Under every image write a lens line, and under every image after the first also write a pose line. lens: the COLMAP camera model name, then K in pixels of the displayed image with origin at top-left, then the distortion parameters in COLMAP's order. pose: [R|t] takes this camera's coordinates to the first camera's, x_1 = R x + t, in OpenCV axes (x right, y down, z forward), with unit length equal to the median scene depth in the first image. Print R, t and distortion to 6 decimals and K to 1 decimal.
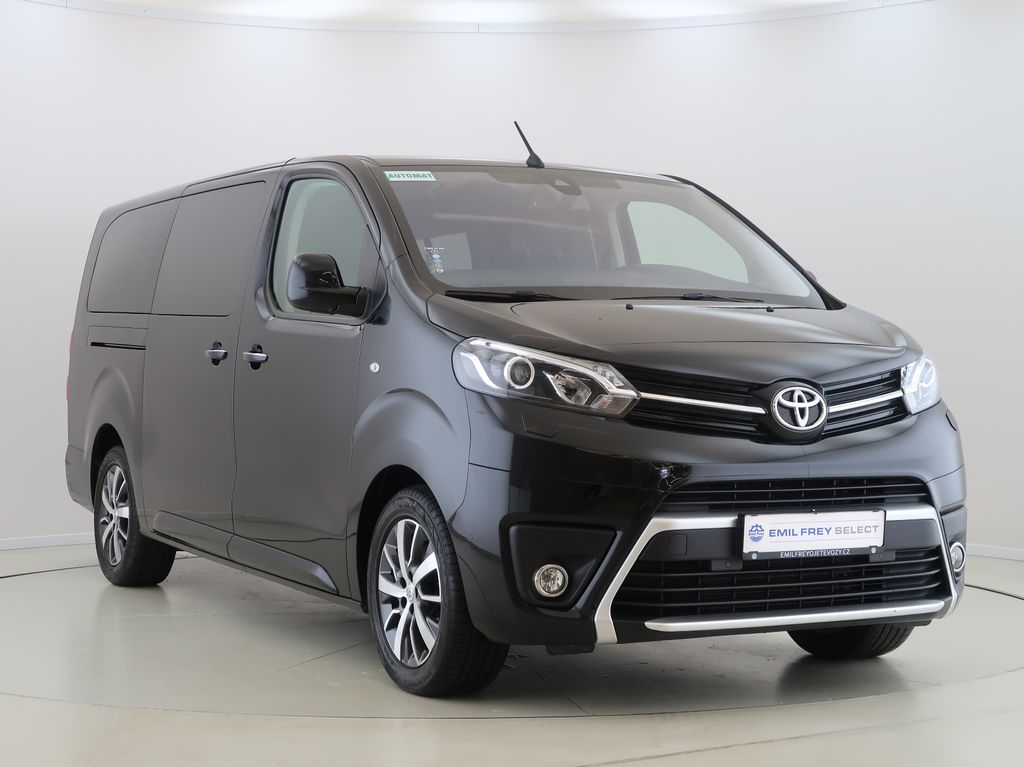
lens RADIAL K [[1398.6, 0, 512.0], [0, 1398.6, 383.5], [0, 0, 1]] dist [-0.016784, -0.072704]
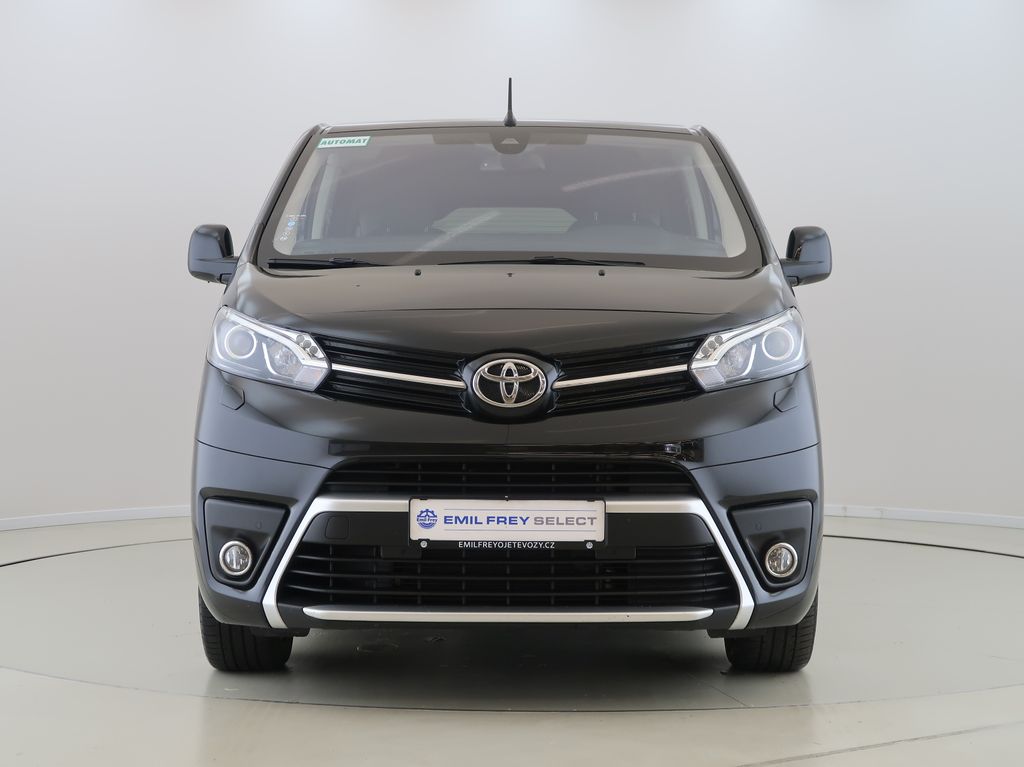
lens RADIAL K [[1398.6, 0, 512.0], [0, 1398.6, 383.5], [0, 0, 1]] dist [-0.016784, -0.072704]
pose [[0.932246, 0.011842, -0.361631, 0.532888], [-0.003272, 0.999699, 0.024302, -0.003665], [0.361810, -0.021472, 0.932004, 0.164063]]
